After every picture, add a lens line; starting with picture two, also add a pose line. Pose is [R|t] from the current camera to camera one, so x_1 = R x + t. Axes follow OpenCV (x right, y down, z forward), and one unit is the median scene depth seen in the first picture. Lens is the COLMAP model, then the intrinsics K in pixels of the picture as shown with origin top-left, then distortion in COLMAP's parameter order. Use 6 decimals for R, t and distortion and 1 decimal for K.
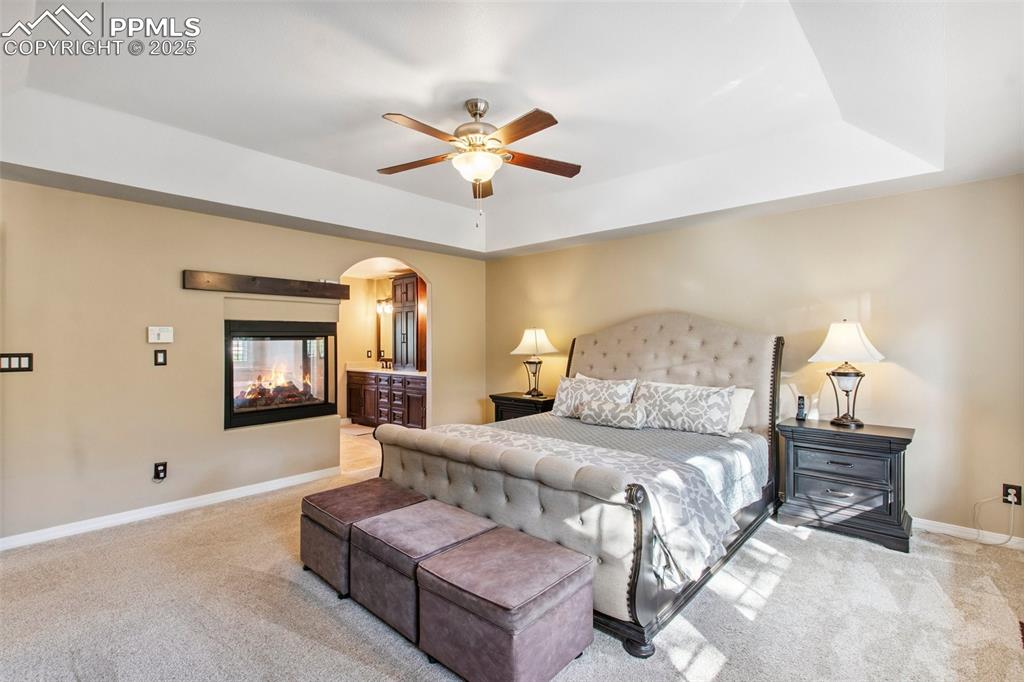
lens RADIAL K [[474.7, 0, 503.1], [0, 474.7, 342.6], [0, 0, 1]] dist [0.005562, 0.000496]
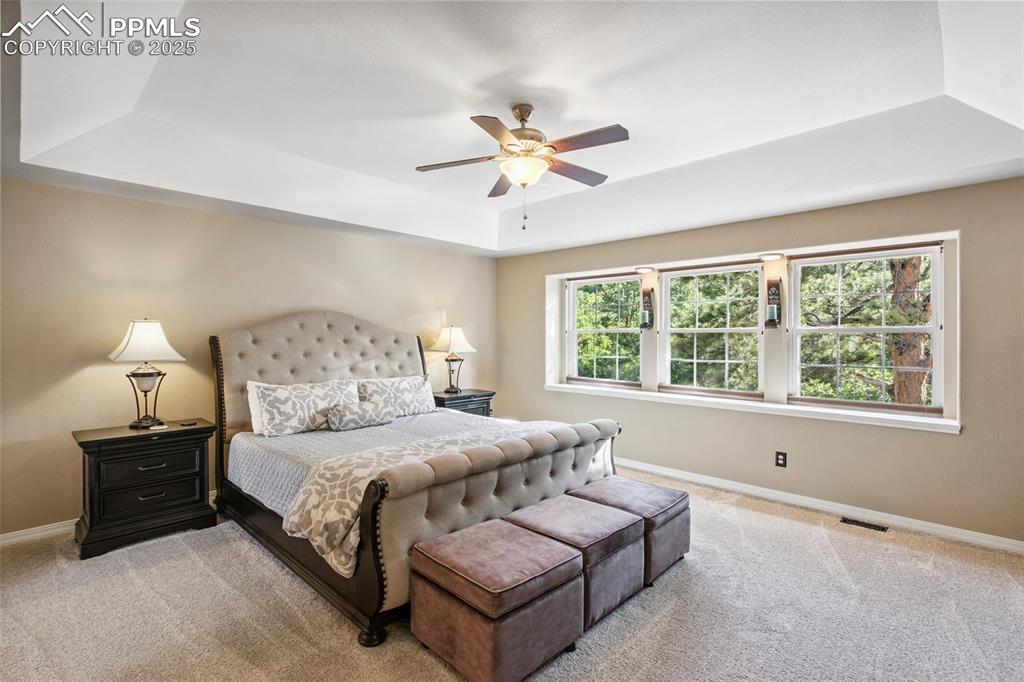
lens RADIAL K [[474.7, 0, 503.3], [0, 474.7, 338.9], [0, 0, 1]] dist [0.005562, 0.000496]
pose [[0.029389, 0.001766, 0.999567, -0.673474], [0.007266, 0.999972, -0.001980, 0.000451], [-0.999542, 0.007321, 0.029375, 0.632015]]
